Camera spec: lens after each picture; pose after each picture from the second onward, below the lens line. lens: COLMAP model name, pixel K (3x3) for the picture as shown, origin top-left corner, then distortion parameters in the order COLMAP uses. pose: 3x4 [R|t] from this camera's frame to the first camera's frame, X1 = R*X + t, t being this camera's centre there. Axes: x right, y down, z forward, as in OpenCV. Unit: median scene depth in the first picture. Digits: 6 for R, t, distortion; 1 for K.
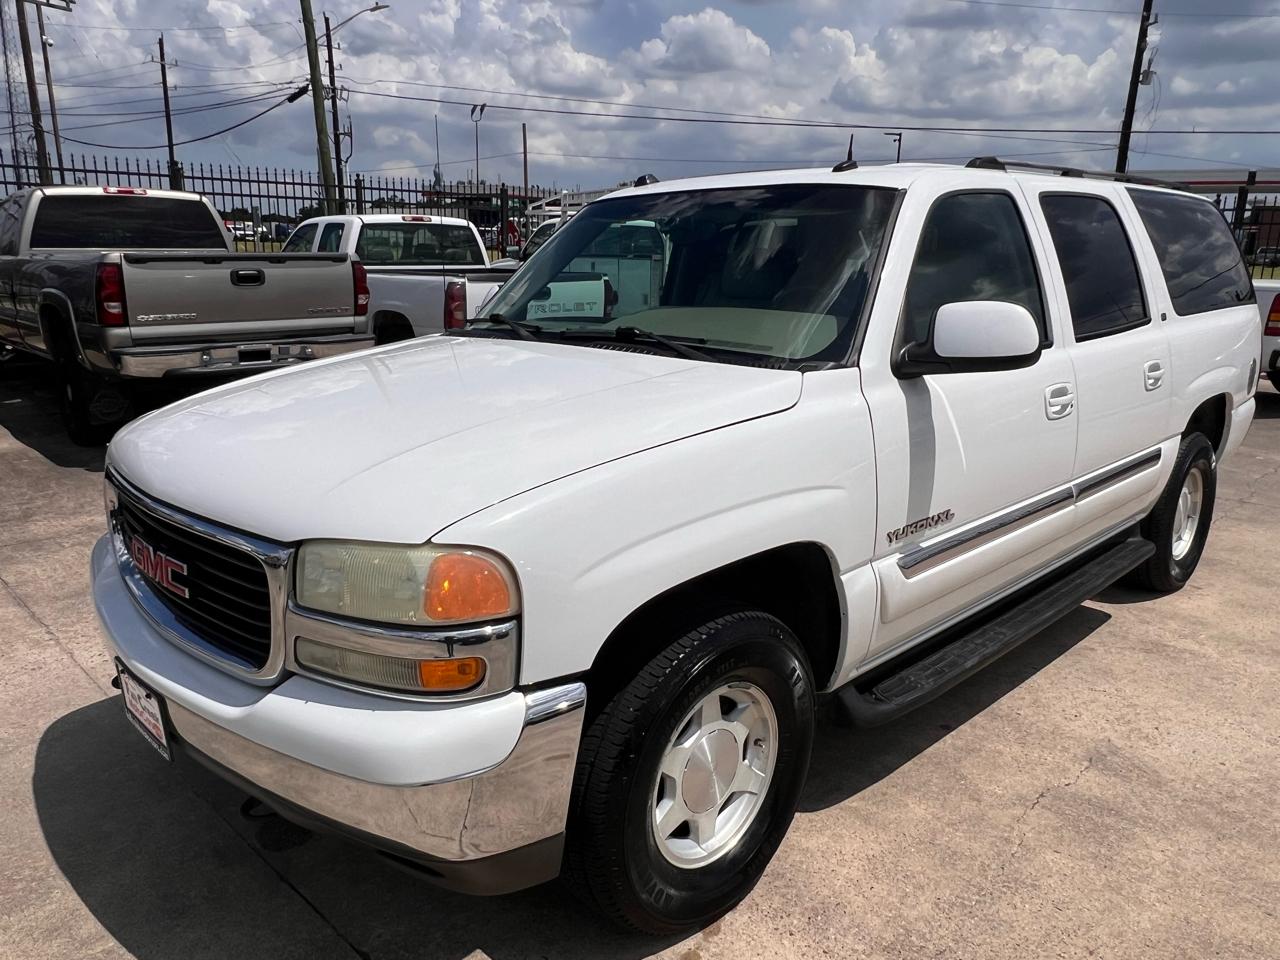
lens RADIAL K [[950.4, 0, 639.1], [0, 950.4, 494.3], [0, 0, 1]] dist [-0.012863, 0.016961]
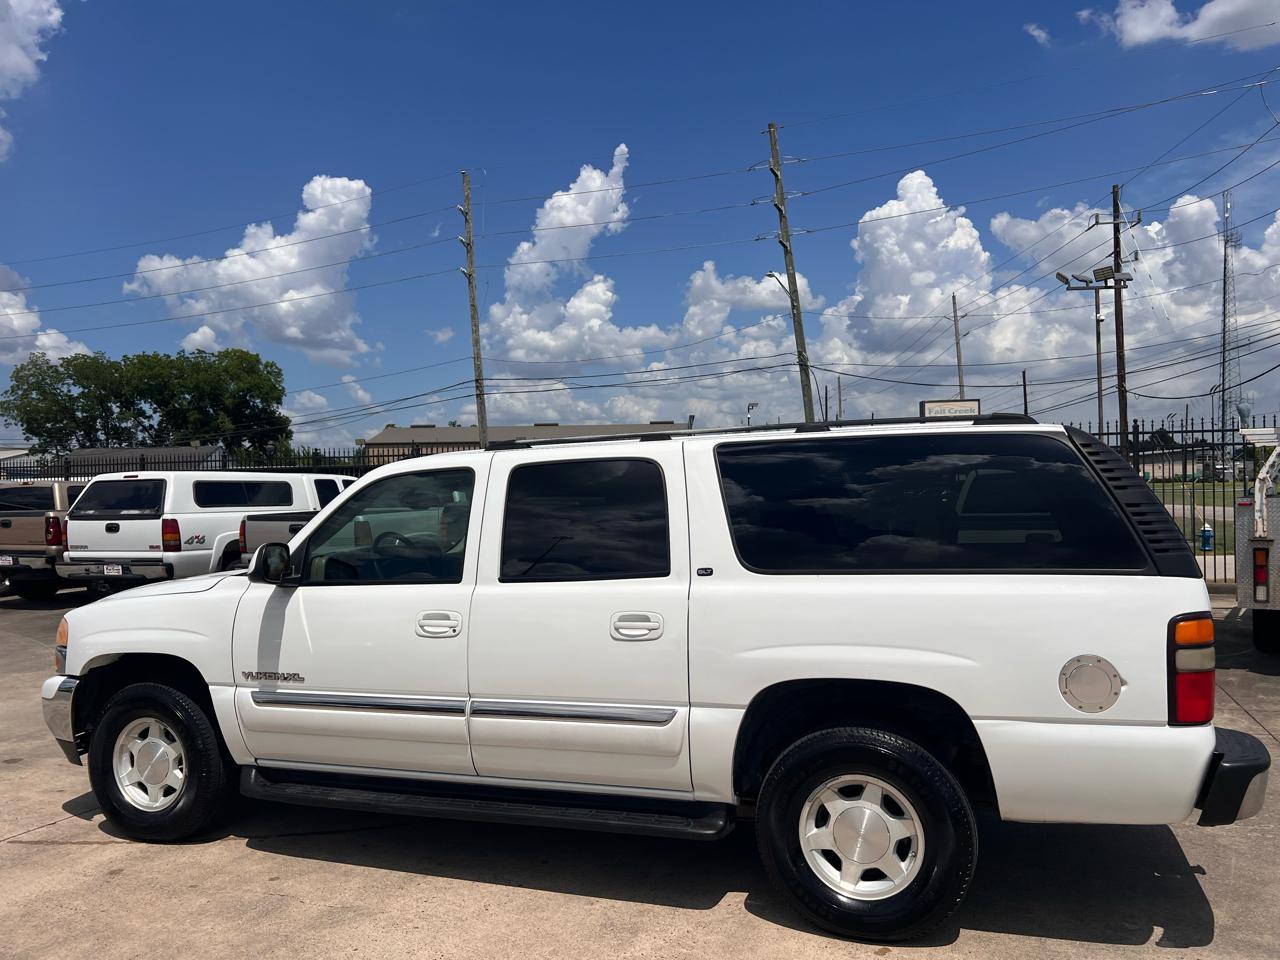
lens RADIAL K [[972.7, 0, 637.3], [0, 972.7, 493.7], [0, 0, 1]] dist [0.049479, -0.057918]
pose [[0.422512, -0.021965, -0.906091, 1.488346], [-0.202950, 0.972029, -0.118200, -0.143151], [0.883343, 0.233832, 0.406236, 0.561324]]
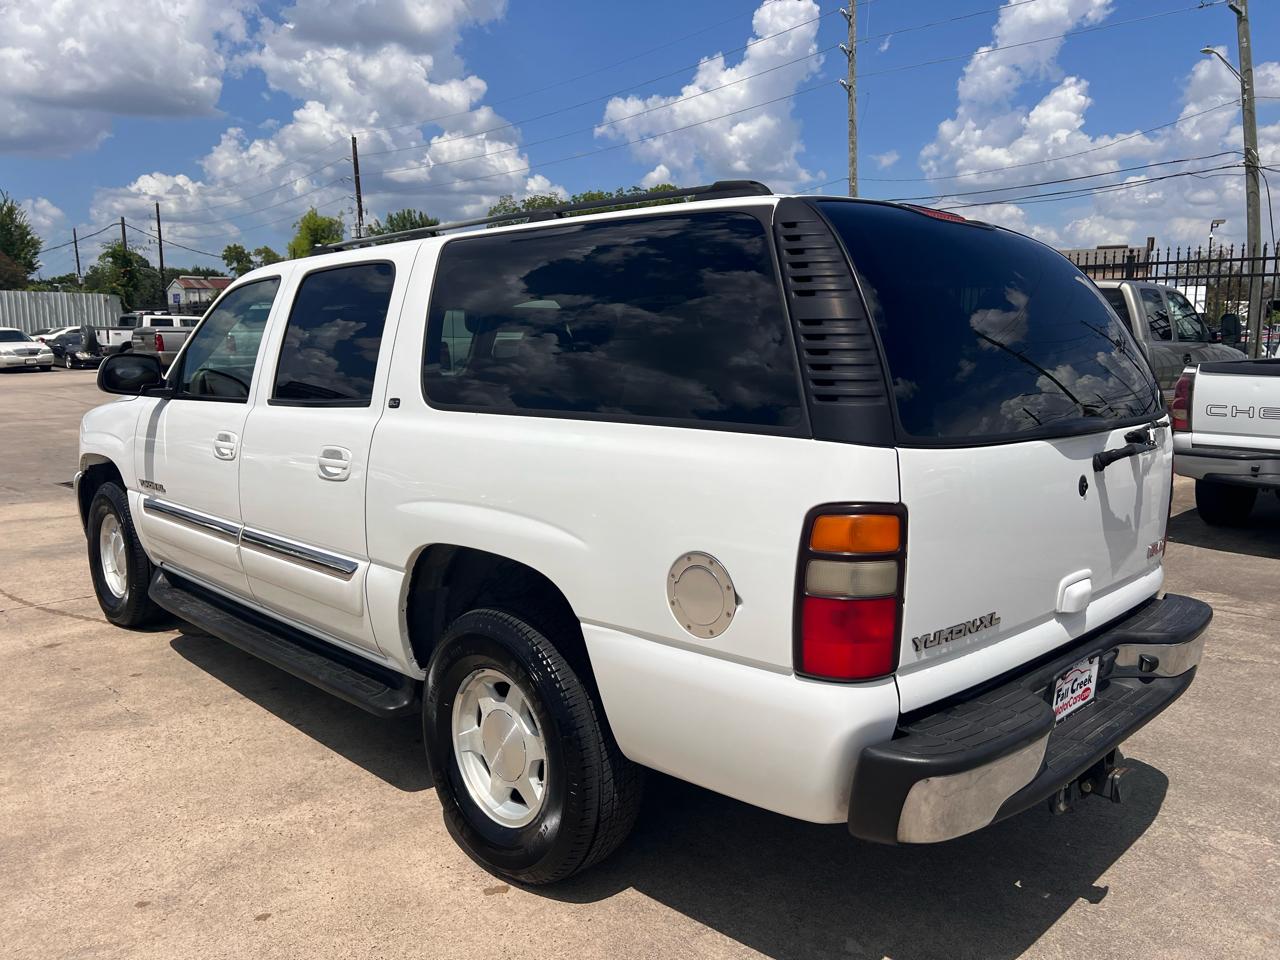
lens RADIAL K [[972.7, 0, 627.4], [0, 972.7, 467.6], [0, 0, 1]] dist [0.049479, -0.057918]
pose [[-0.006857, 0.123662, -0.992301, 1.421973], [-0.249139, 0.960821, 0.121460, -0.296404], [0.968443, 0.248054, 0.024220, 1.246559]]
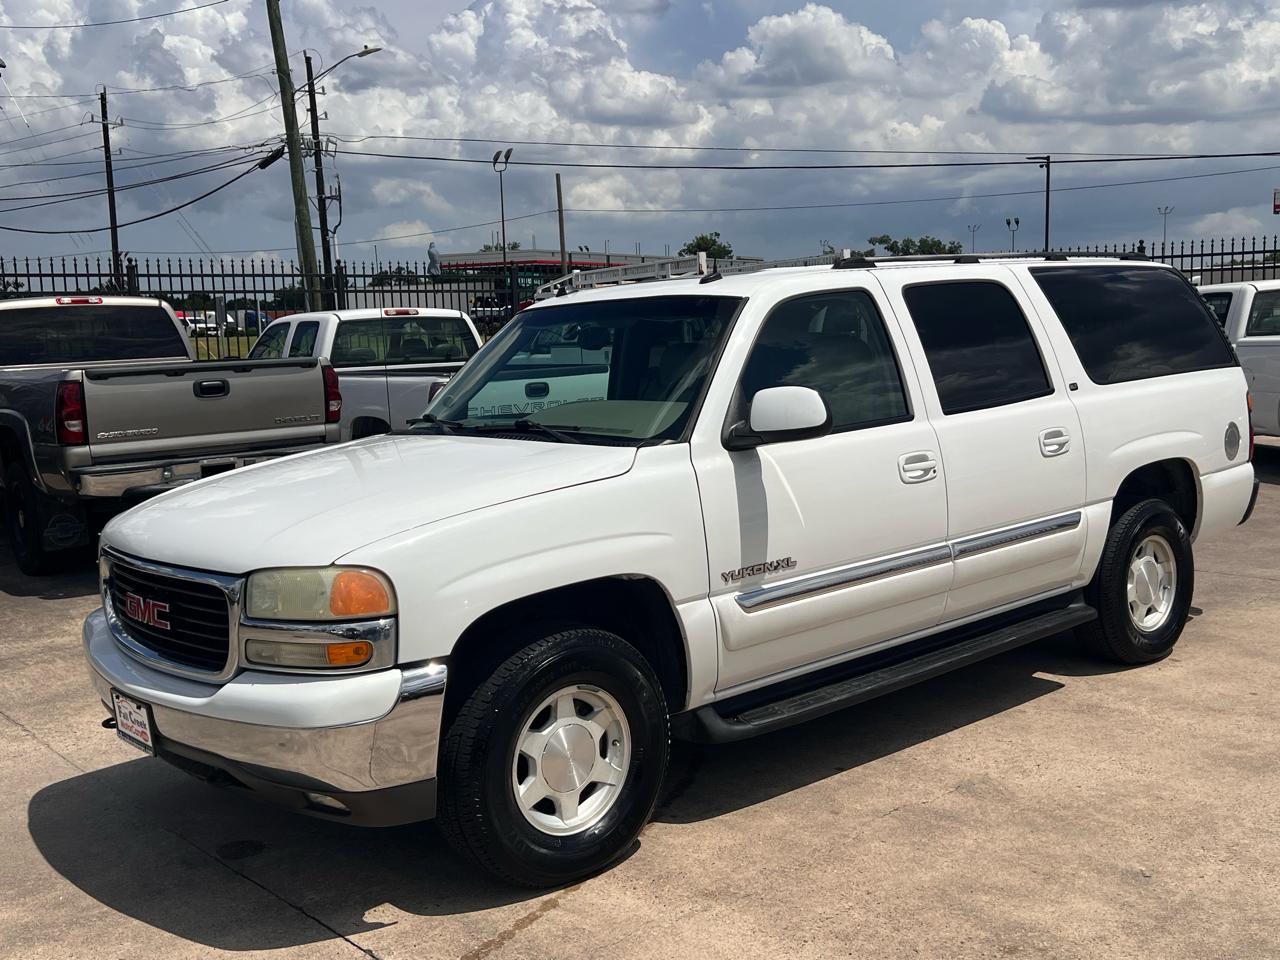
lens RADIAL K [[1336.3, 0, 670.7], [0, 1336.3, 488.1], [0, 0, 1]] dist [0.032852, 0.000000]
pose [[0.997480, -0.043160, -0.056309, 0.201433], [0.035622, 0.991055, -0.128610, 0.102402], [0.061356, 0.126280, 0.990095, -0.500991]]
